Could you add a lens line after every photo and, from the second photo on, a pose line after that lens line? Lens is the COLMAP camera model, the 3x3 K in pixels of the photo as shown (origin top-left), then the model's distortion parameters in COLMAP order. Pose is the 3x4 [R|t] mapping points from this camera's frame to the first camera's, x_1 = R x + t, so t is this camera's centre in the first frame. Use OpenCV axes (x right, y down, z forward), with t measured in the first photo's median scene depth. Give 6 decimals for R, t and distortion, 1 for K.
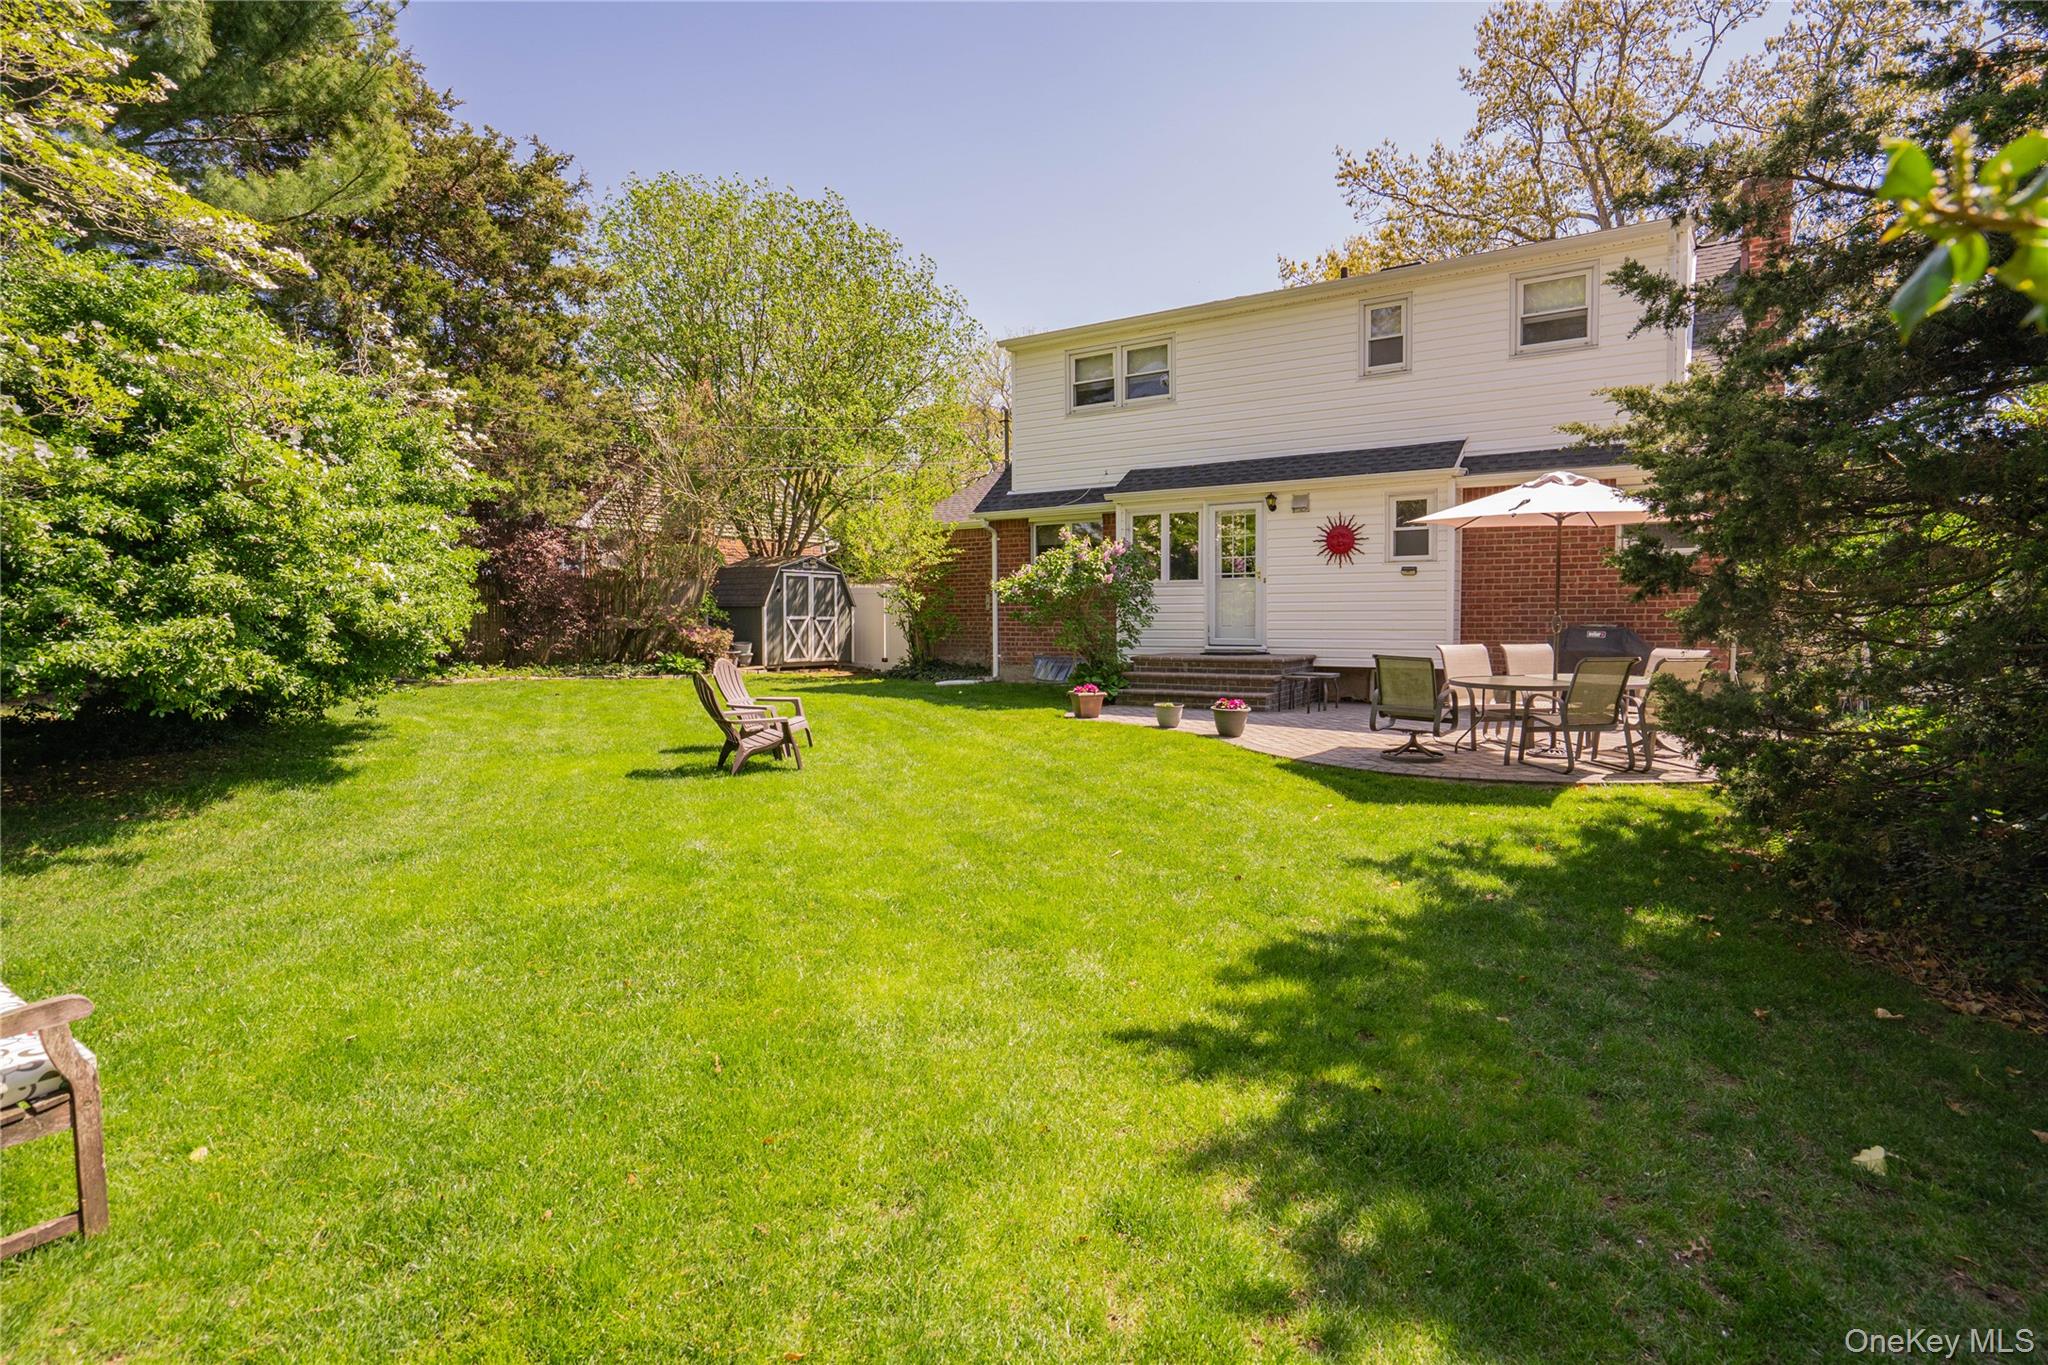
lens RADIAL K [[1029.9, 0, 1018.1], [0, 1029.9, 697.9], [0, 0, 1]] dist [-0.084542, 0.060175]
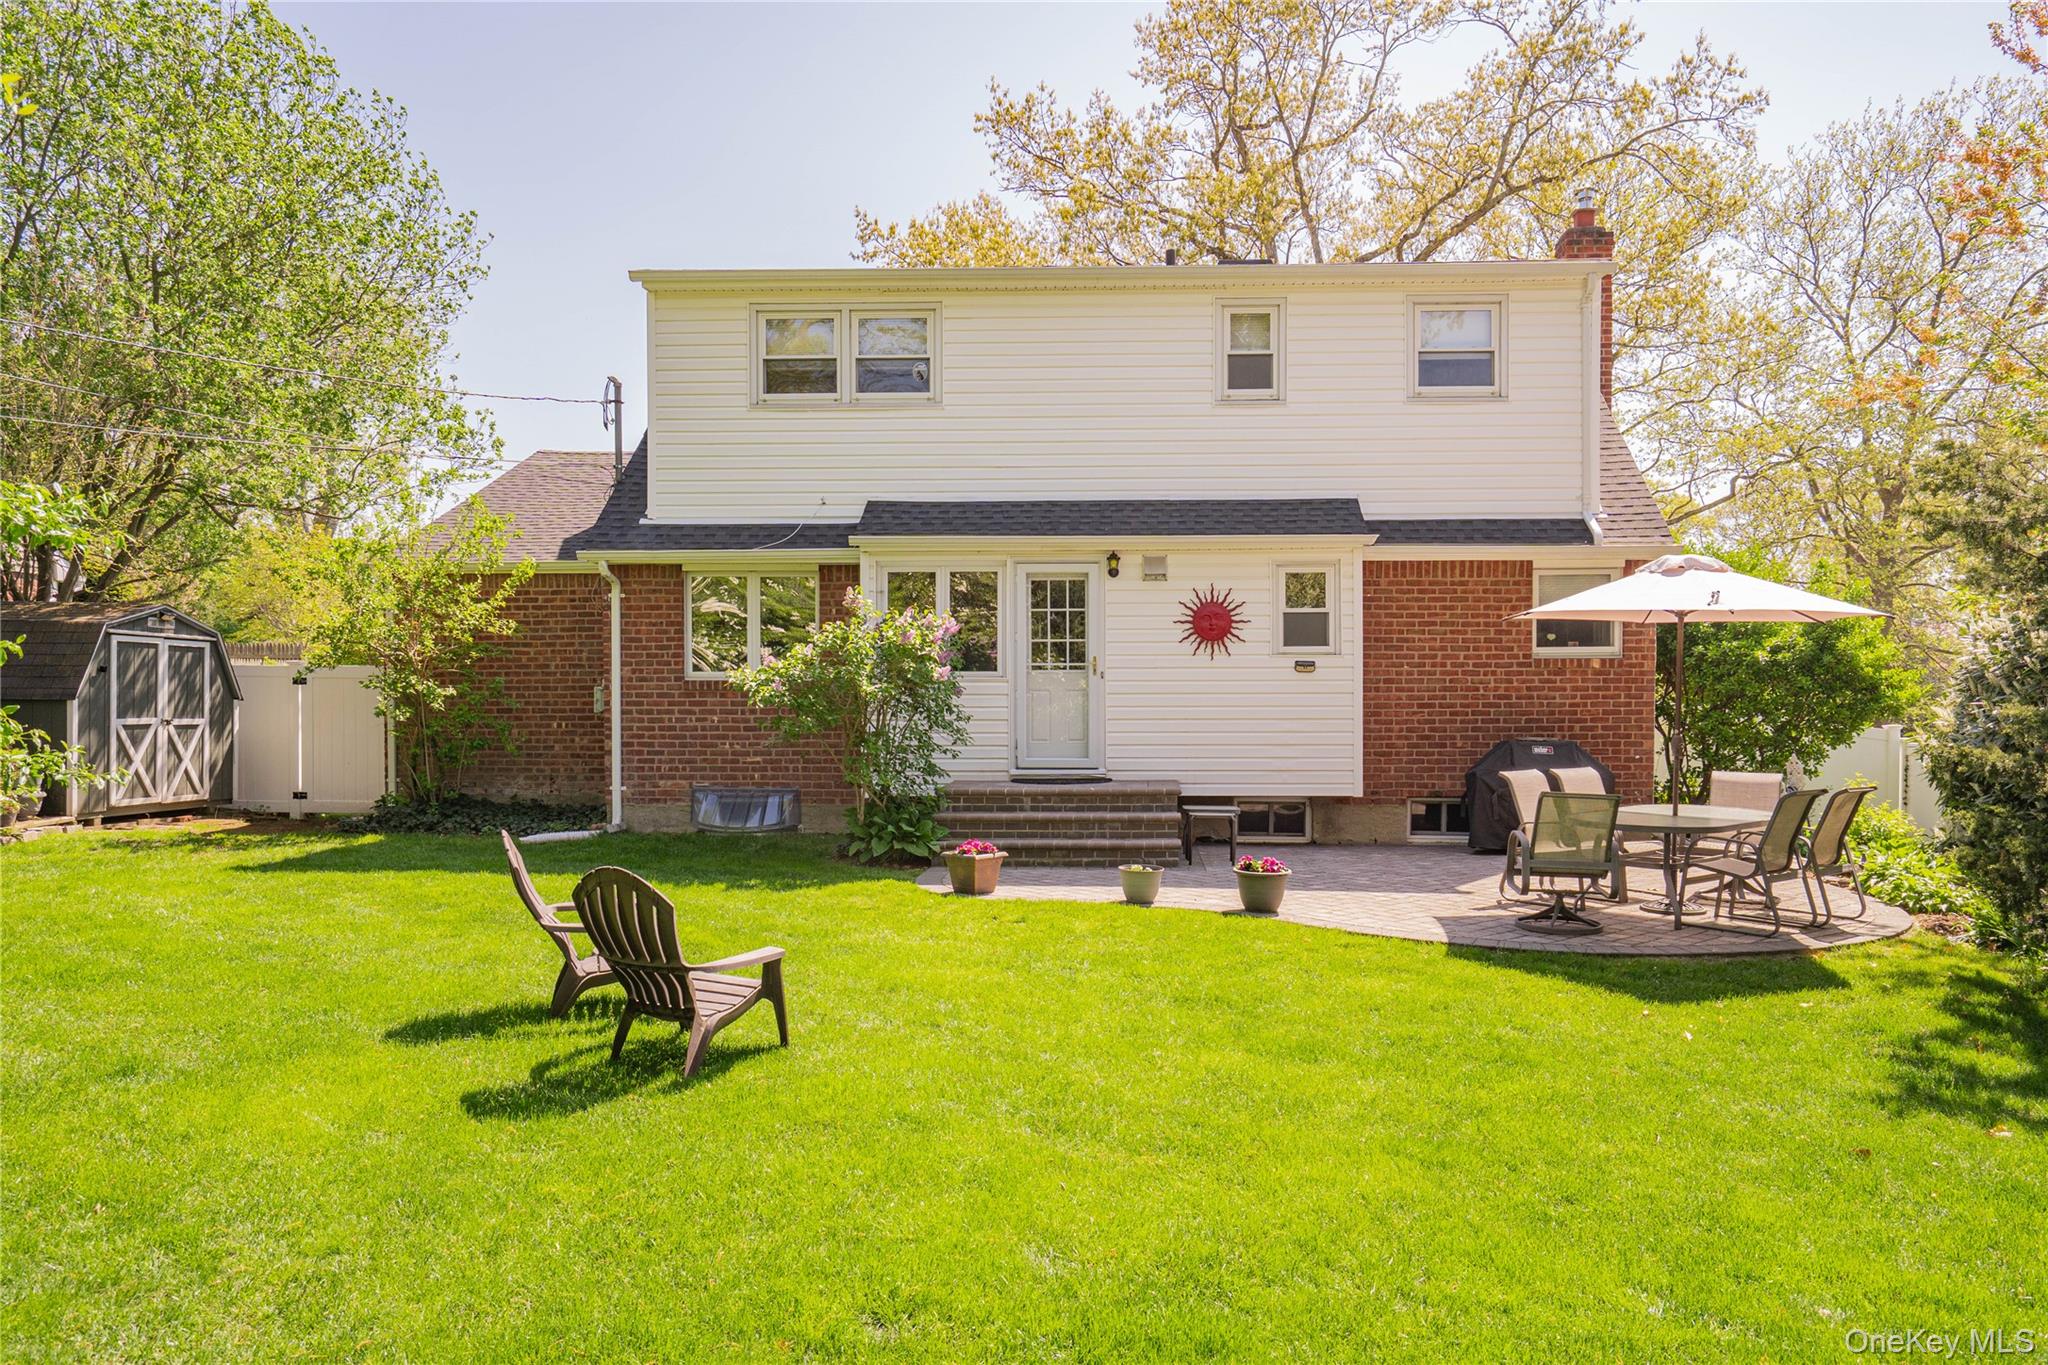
lens RADIAL K [[1419.7, 0, 1025.0], [0, 1419.7, 713.9], [0, 0, 1]] dist [0.000799, 0.001509]
pose [[0.844591, 0.001621, 0.535409, -0.304070], [0.035595, 0.997613, -0.059169, -0.030849], [-0.534227, 0.069031, 0.842518, 0.201507]]
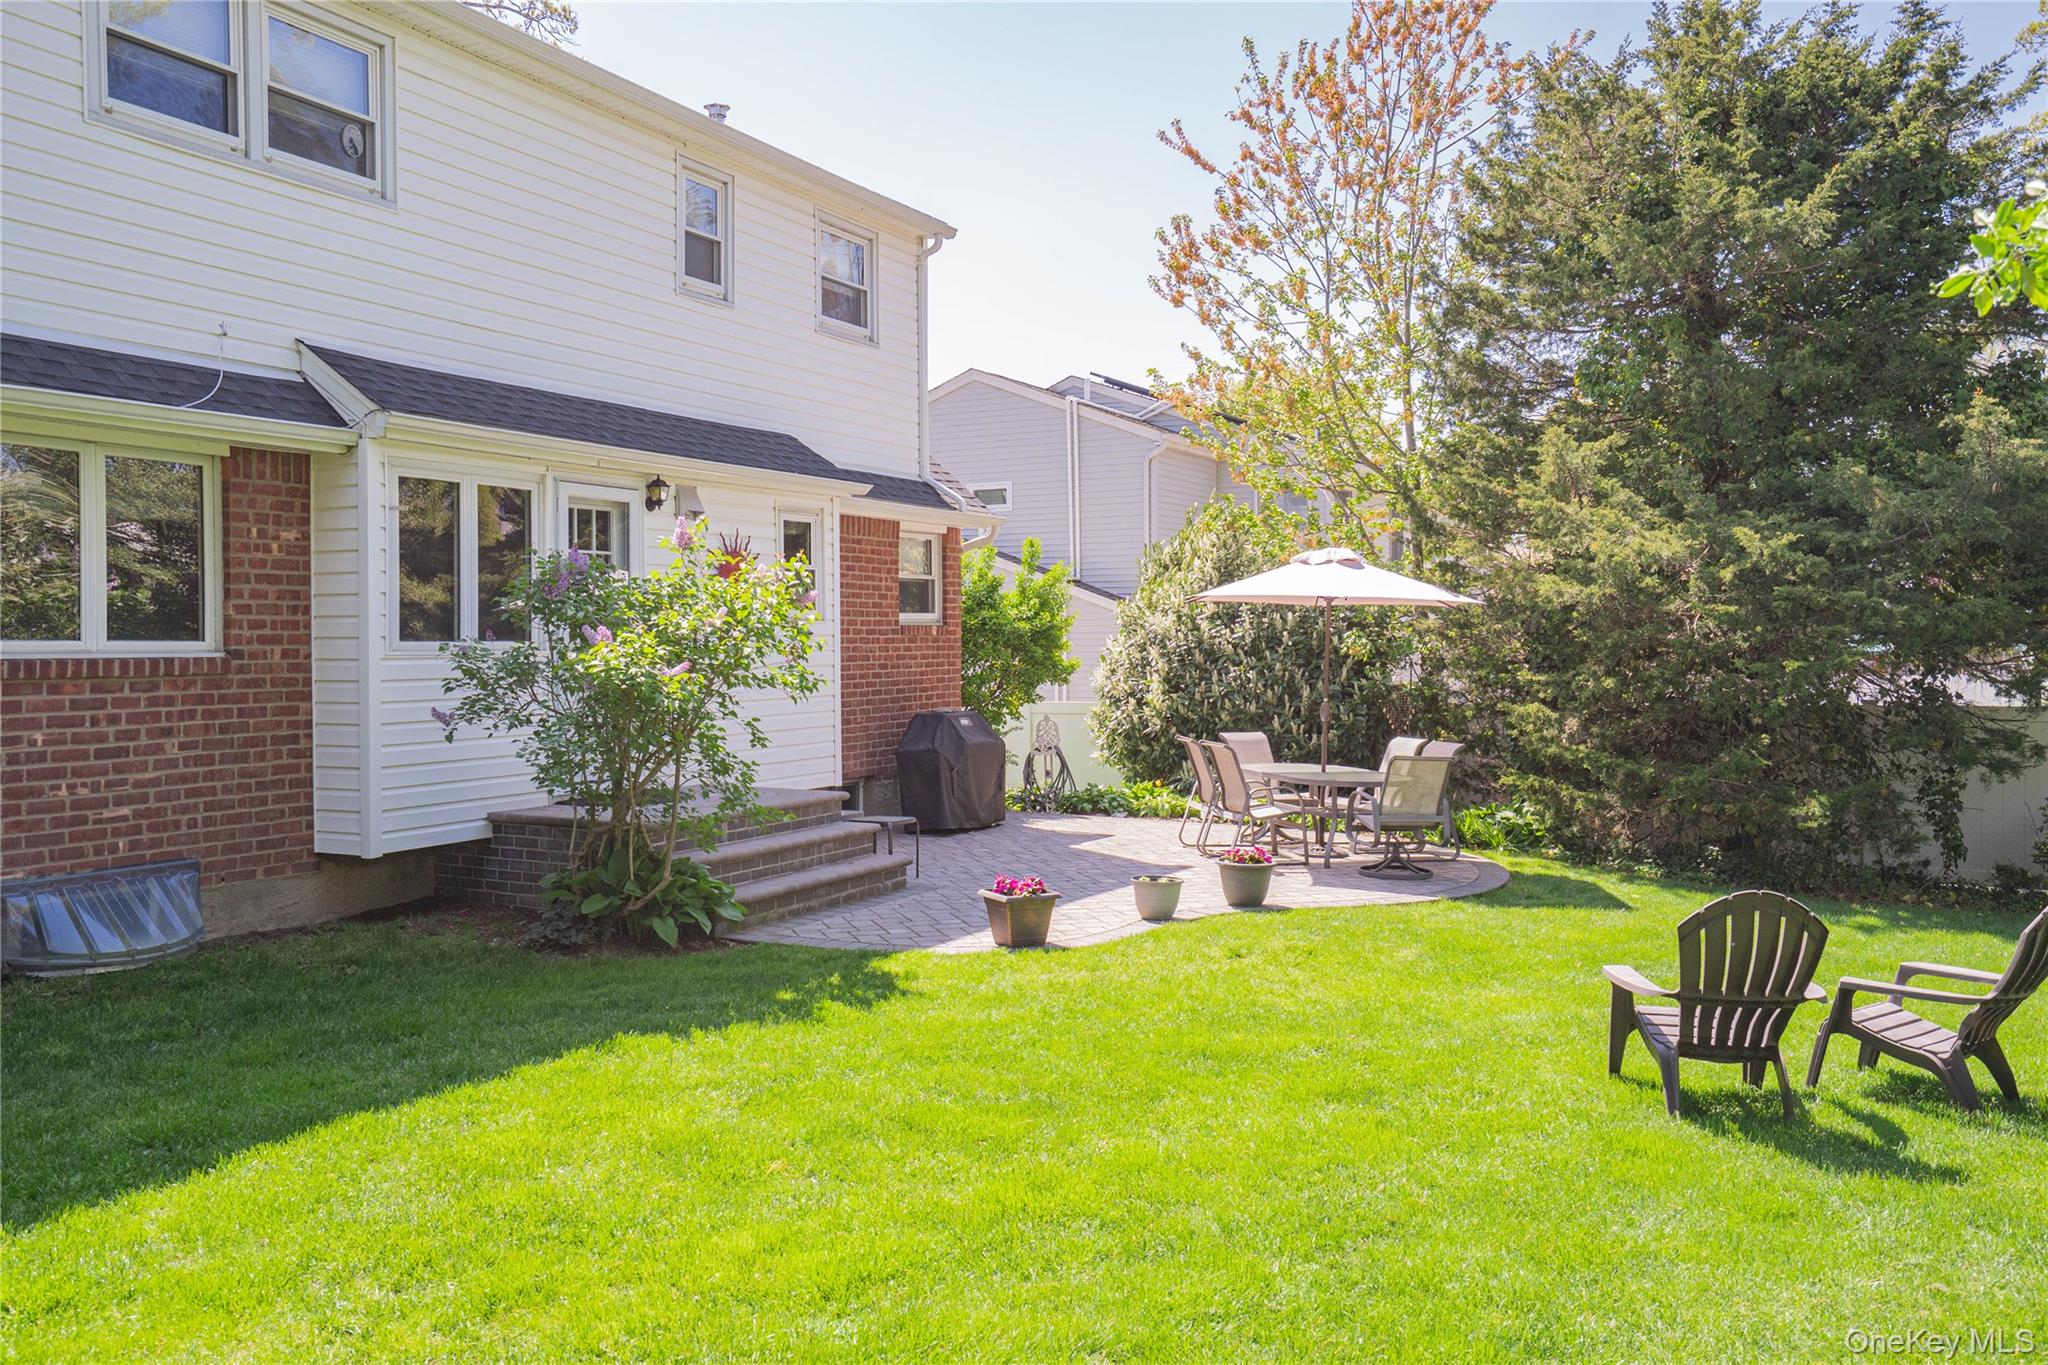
lens RADIAL K [[1659.0, 0, 1021.7], [0, 1659.0, 639.8], [0, 0, 1]] dist [0.043031, 0.003847]
pose [[-0.133058, 0.003989, 0.991100, -0.559448], [0.078672, 0.996879, 0.006550, -0.101667], [-0.987981, 0.078843, -0.132957, 0.868097]]
